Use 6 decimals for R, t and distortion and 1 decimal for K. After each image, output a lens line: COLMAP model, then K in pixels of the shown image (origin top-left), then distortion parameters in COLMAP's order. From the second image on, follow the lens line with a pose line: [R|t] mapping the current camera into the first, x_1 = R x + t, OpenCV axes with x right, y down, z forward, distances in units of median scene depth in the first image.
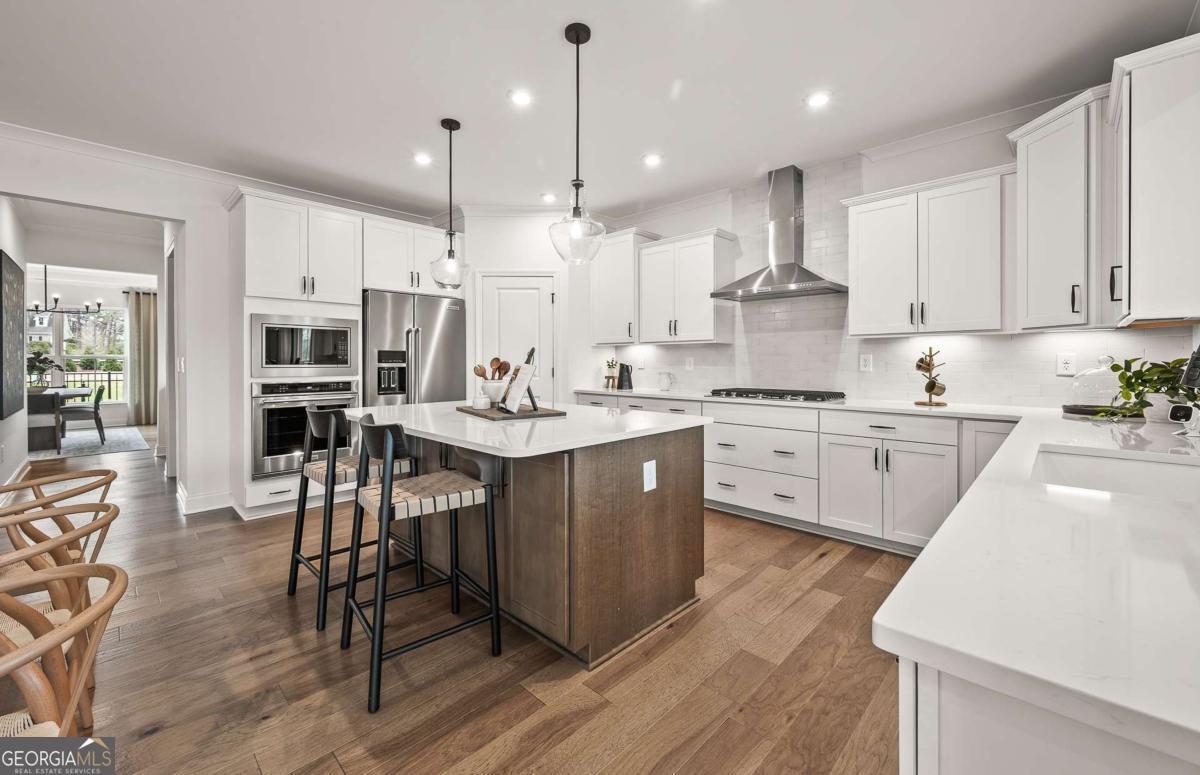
lens RADIAL K [[477.9, 0, 599.4], [0, 477.9, 385.1], [0, 0, 1]] dist [-0.001668, -0.000139]
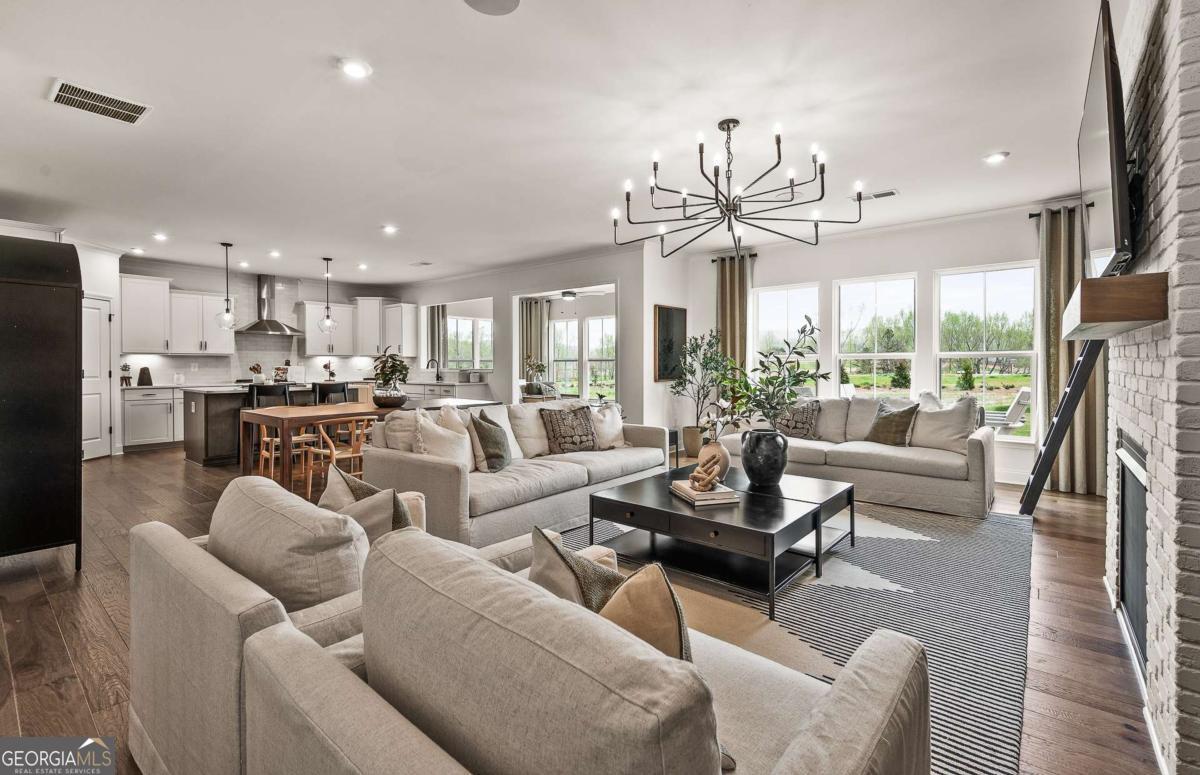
lens RADIAL K [[531.2, 0, 600.0], [0, 531.2, 387.5], [0, 0, 1]] dist [0.015991, 0.000176]
pose [[-0.094778, -0.036664, 0.994823, -2.191177], [0.060403, 0.997268, 0.042509, 0.036475], [-0.993664, 0.064119, -0.092305, -0.242308]]
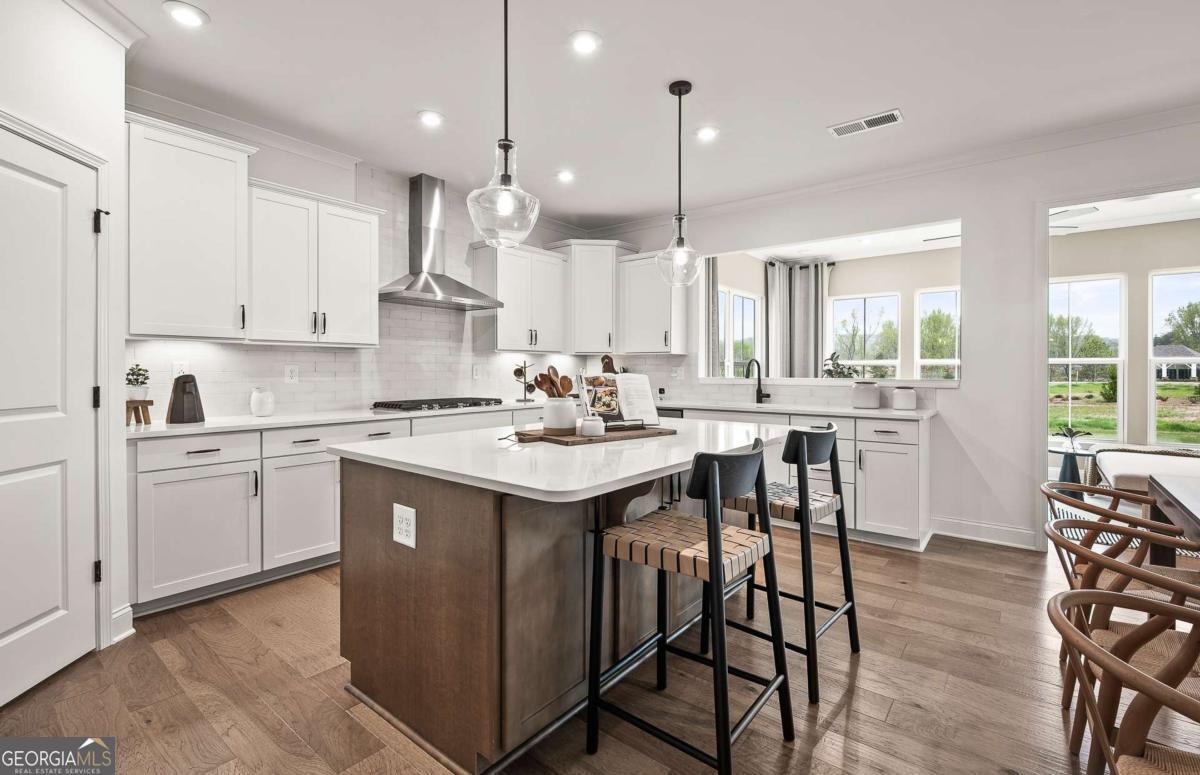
lens RADIAL K [[541.1, 0, 602.8], [0, 541.1, 391.8], [0, 0, 1]] dist [0.001137, -0.000178]
pose [[-0.107417, -0.037469, 0.993508, -0.800560], [0.052730, 0.997668, 0.043327, -0.037330], [-0.992815, 0.057042, -0.105191, 0.796189]]
